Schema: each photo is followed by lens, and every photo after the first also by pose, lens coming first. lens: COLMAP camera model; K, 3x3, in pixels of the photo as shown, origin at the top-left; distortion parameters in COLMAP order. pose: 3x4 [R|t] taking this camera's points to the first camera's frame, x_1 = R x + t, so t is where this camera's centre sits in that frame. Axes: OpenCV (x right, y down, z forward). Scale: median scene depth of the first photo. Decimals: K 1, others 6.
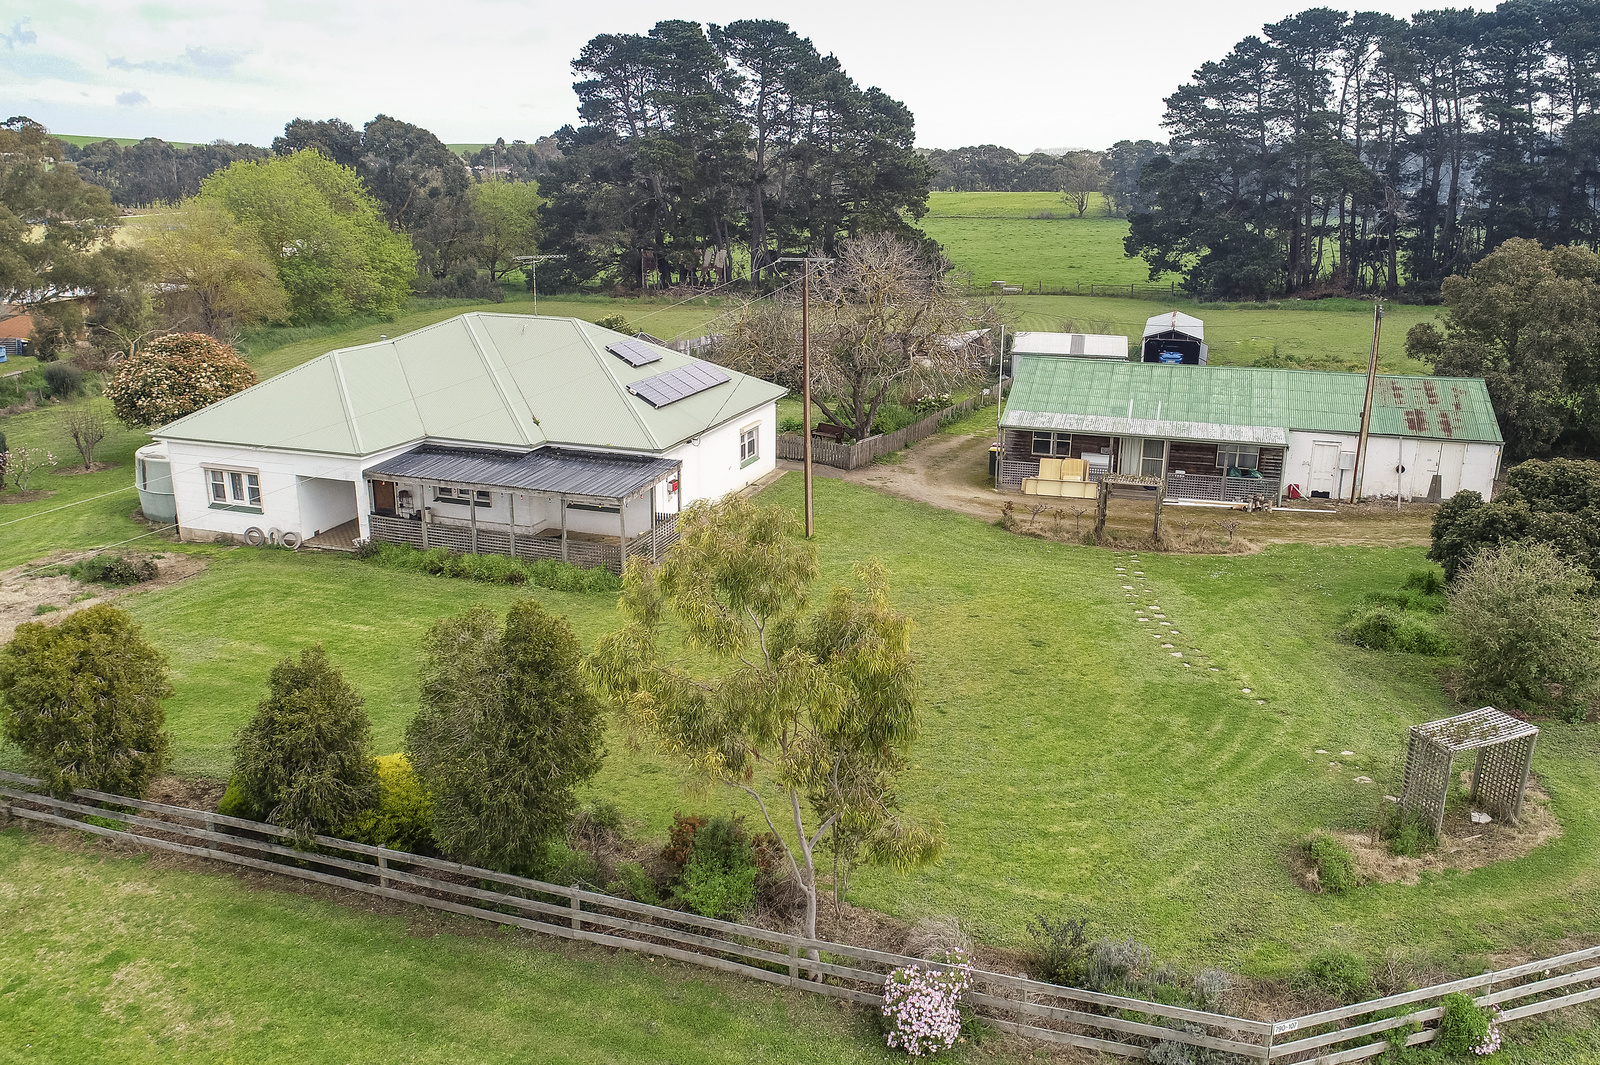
lens RADIAL K [[1282.1, 0, 800.0], [0, 1282.1, 532.5], [0, 0, 1]] dist [-0.009271, -0.002958]
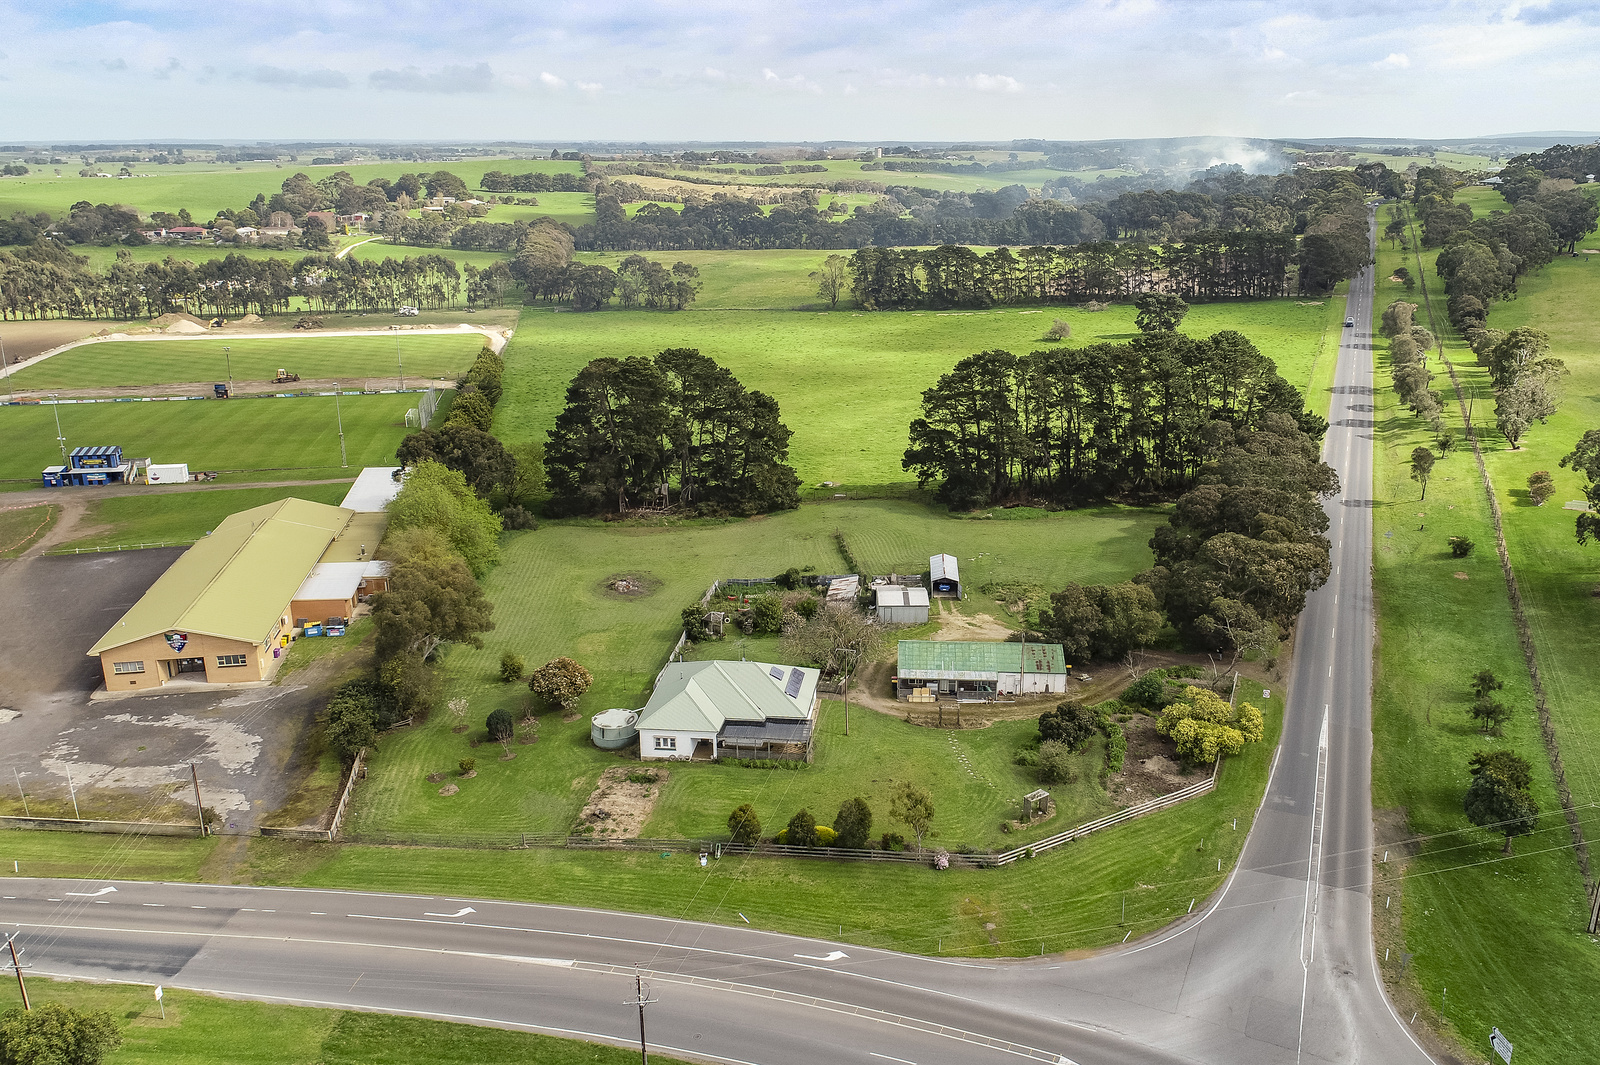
lens RADIAL K [[1282.1, 0, 800.0], [0, 1282.1, 532.5], [0, 0, 1]] dist [-0.009271, -0.002958]
pose [[0.977843, -0.078351, 0.194125, -0.677245], [0.075771, 0.996911, 0.020692, -0.564622], [-0.195147, -0.005525, 0.980759, -2.004786]]
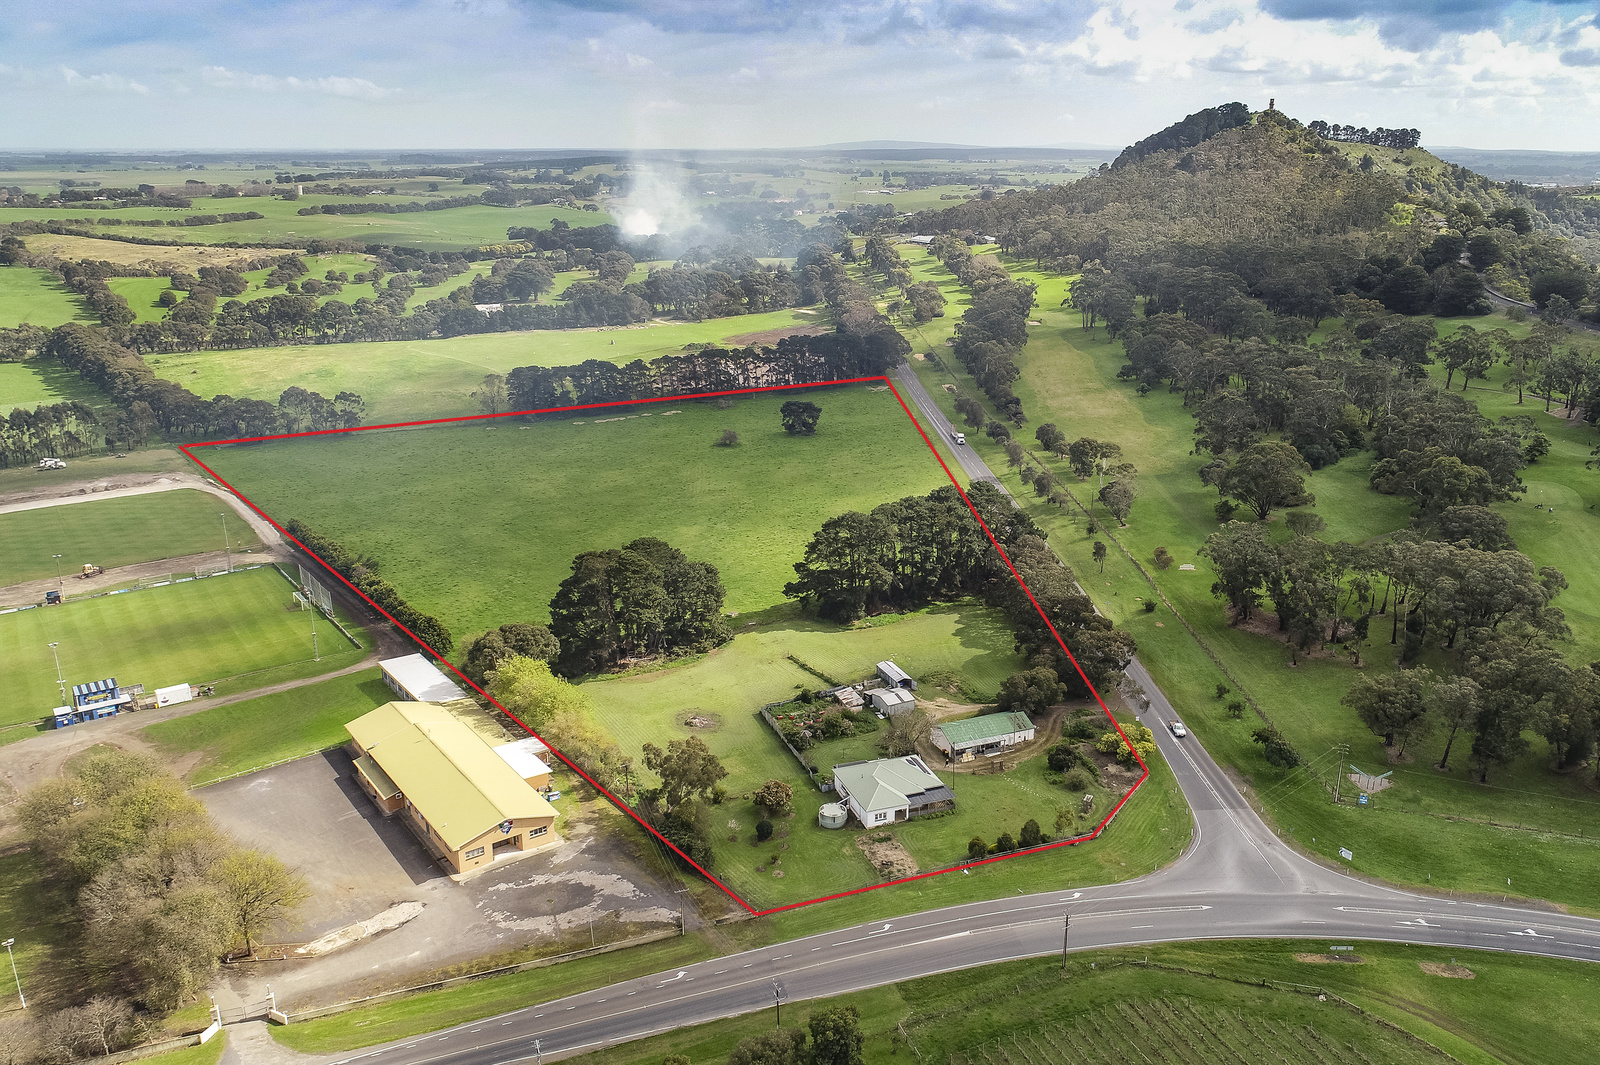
lens RADIAL K [[1282.1, 0, 800.0], [0, 1282.1, 532.5], [0, 0, 1]] dist [-0.009271, -0.002958]
pose [[0.787237, -0.202891, 0.582316, -3.490035], [0.197433, 0.977543, 0.073684, -1.607133], [-0.584189, 0.056962, 0.809616, -3.076516]]
